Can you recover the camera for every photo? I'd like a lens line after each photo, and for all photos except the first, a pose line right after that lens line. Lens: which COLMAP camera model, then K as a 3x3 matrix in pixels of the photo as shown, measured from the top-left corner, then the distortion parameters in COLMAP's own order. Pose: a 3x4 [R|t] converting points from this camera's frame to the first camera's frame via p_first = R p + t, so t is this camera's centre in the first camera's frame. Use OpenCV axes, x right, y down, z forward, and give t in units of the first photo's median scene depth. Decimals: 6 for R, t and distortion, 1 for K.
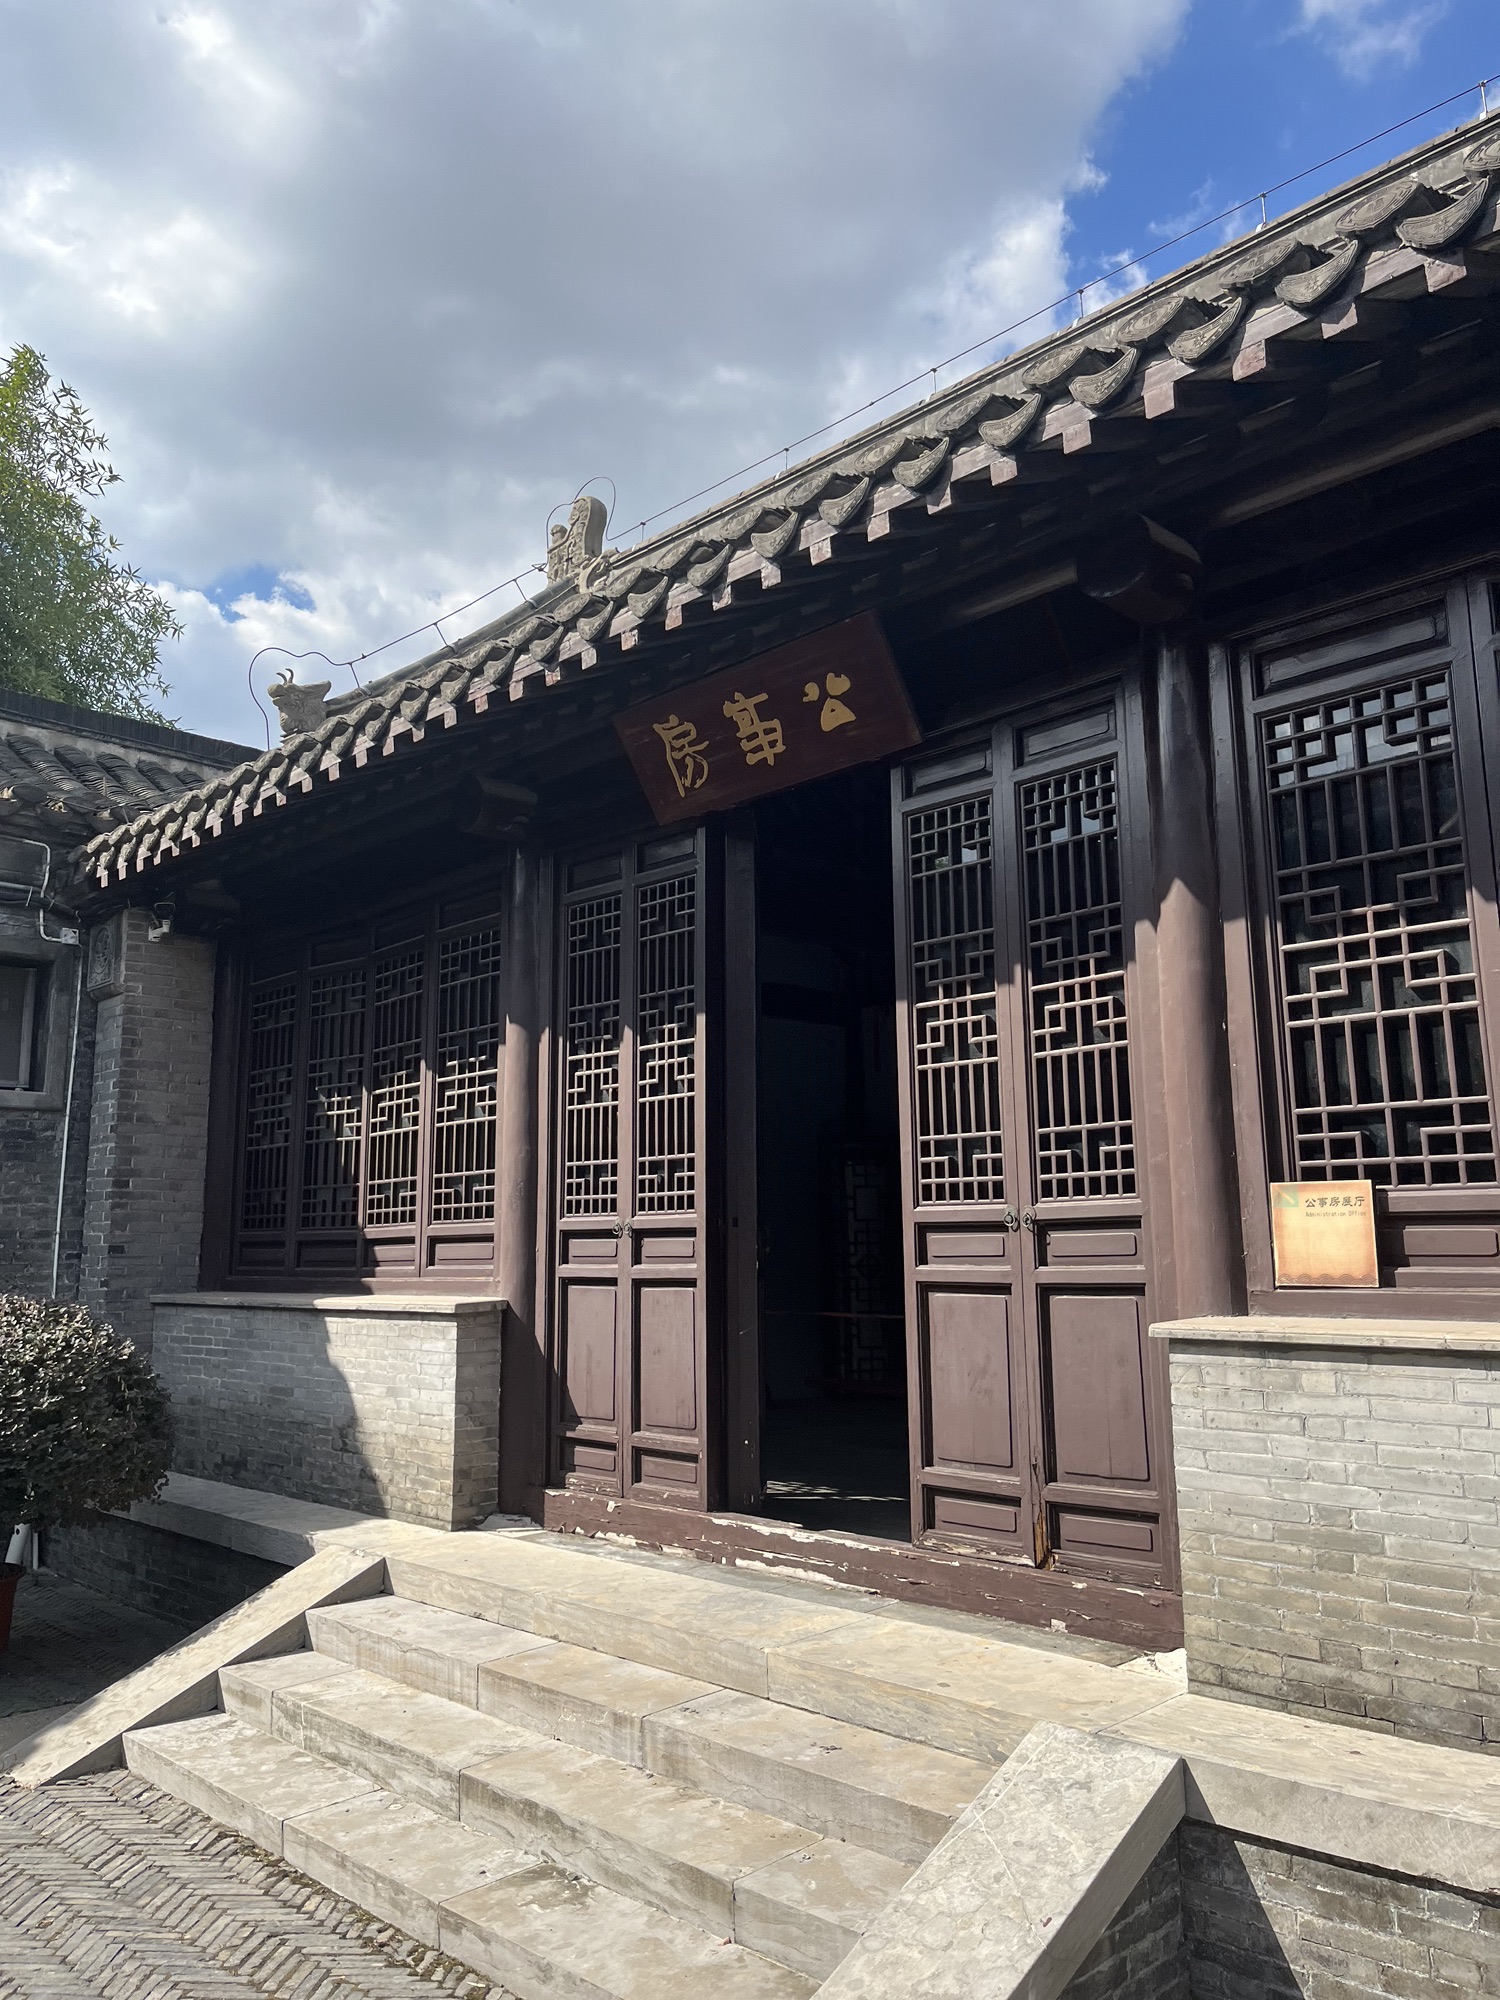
lens RADIAL K [[1515.9, 0, 749.4], [0, 1515.9, 996.1], [0, 0, 1]] dist [0.039323, -0.058578]
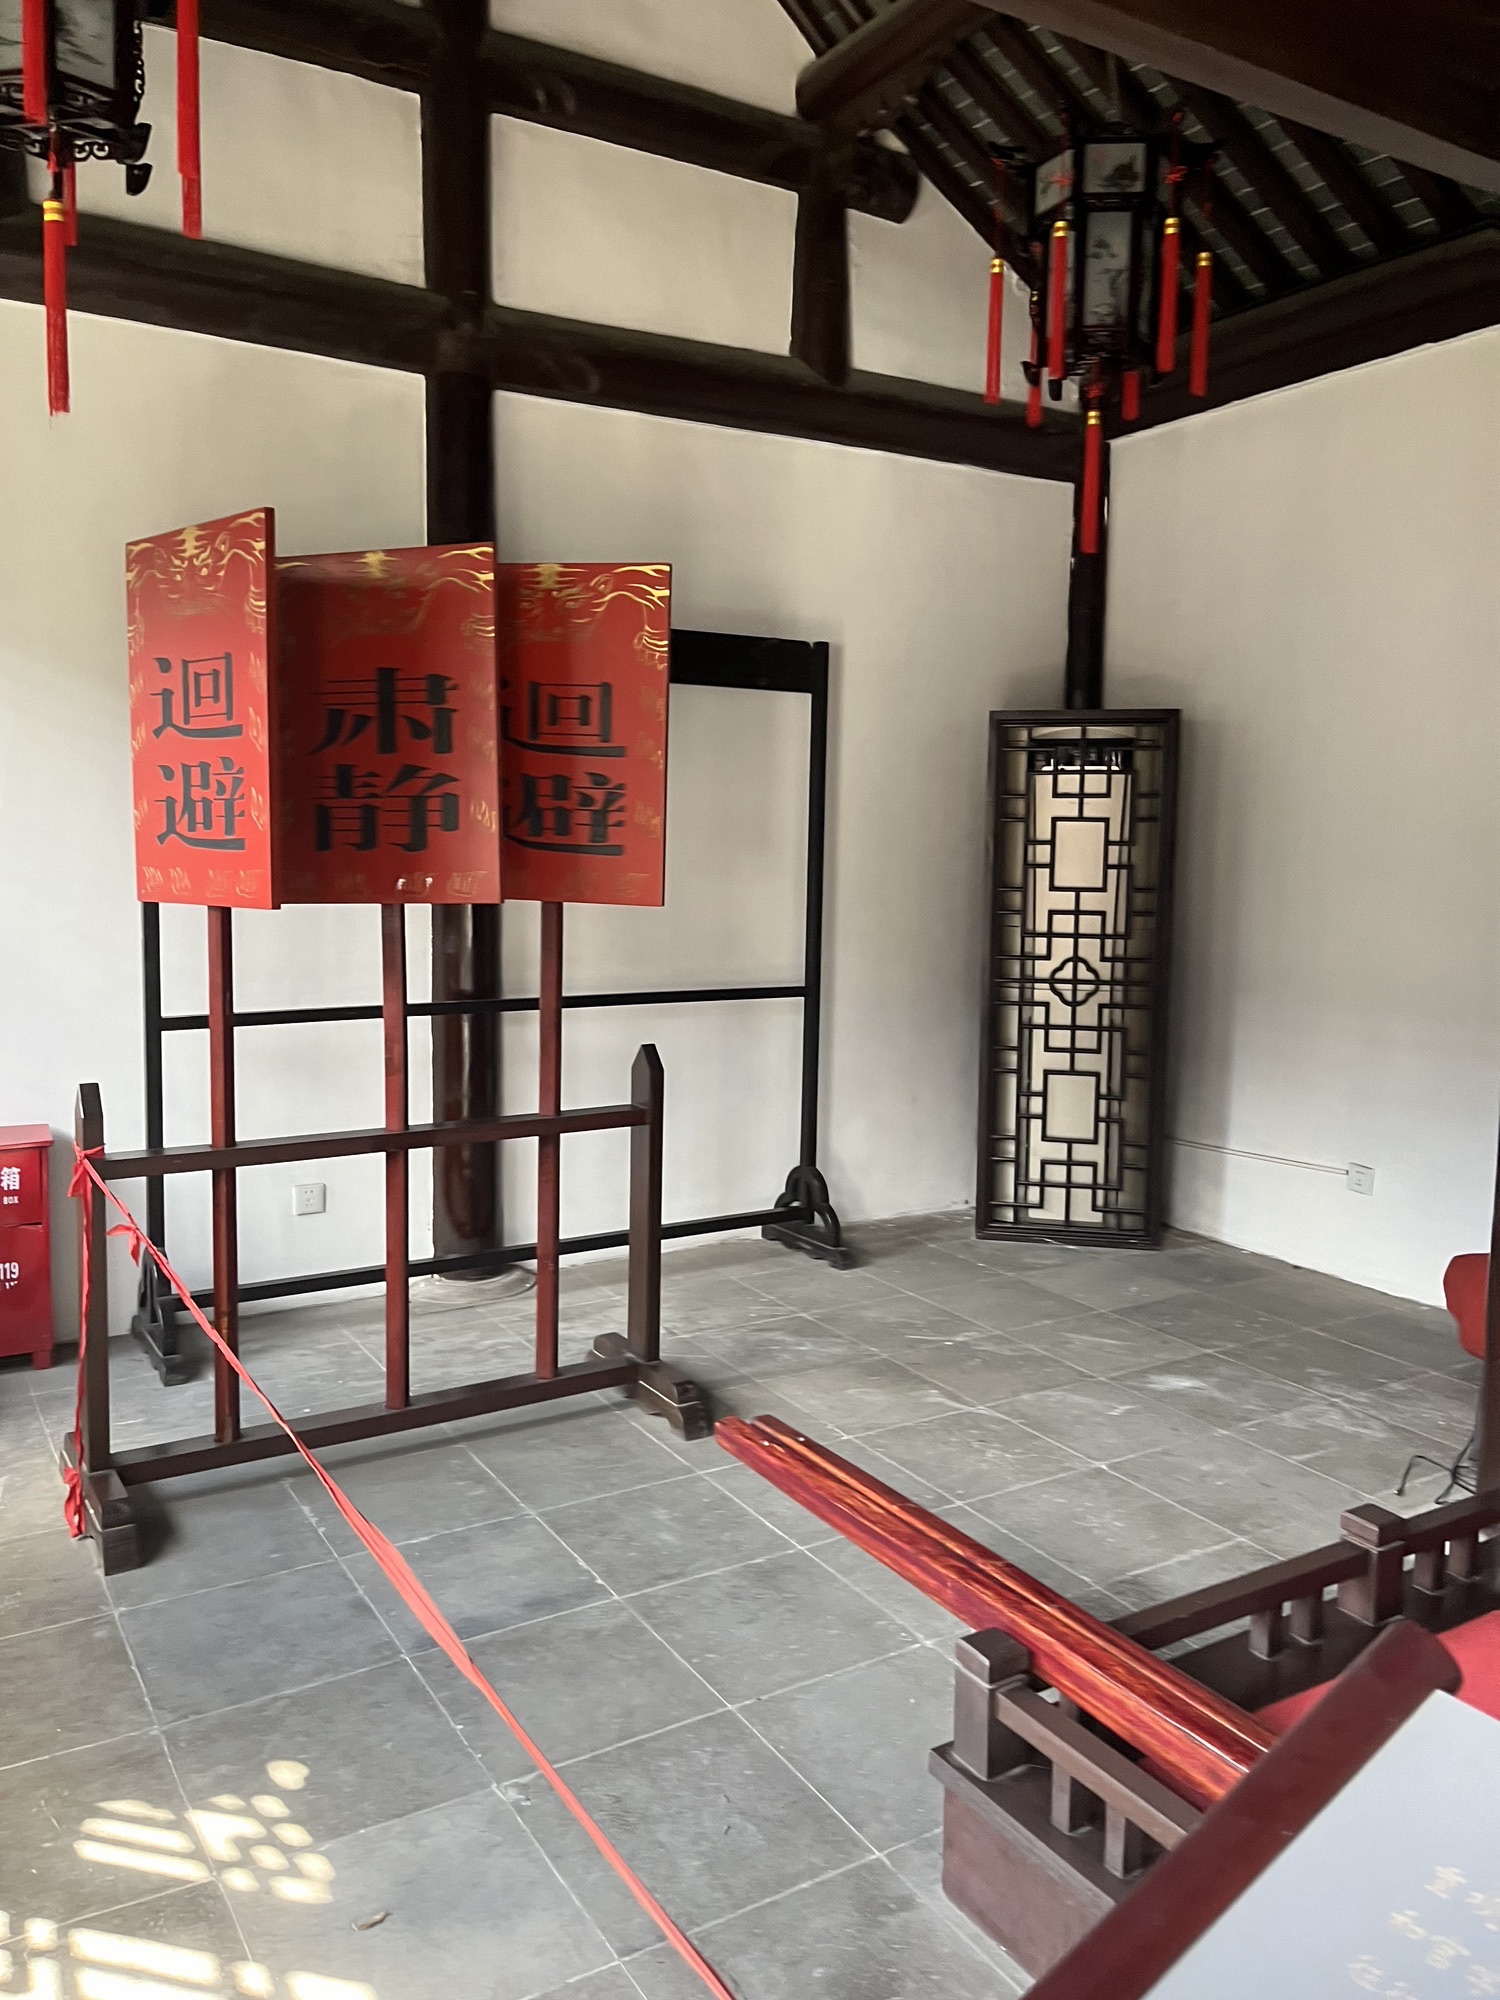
lens RADIAL K [[1515.9, 0, 749.1], [0, 1515.9, 995.9], [0, 0, 1]] dist [0.039323, -0.058578]
pose [[0.971852, 0.041341, -0.231936, 0.091265], [0.023794, 0.962225, 0.271213, 0.045836], [0.234386, -0.269098, 0.934157, 0.512956]]
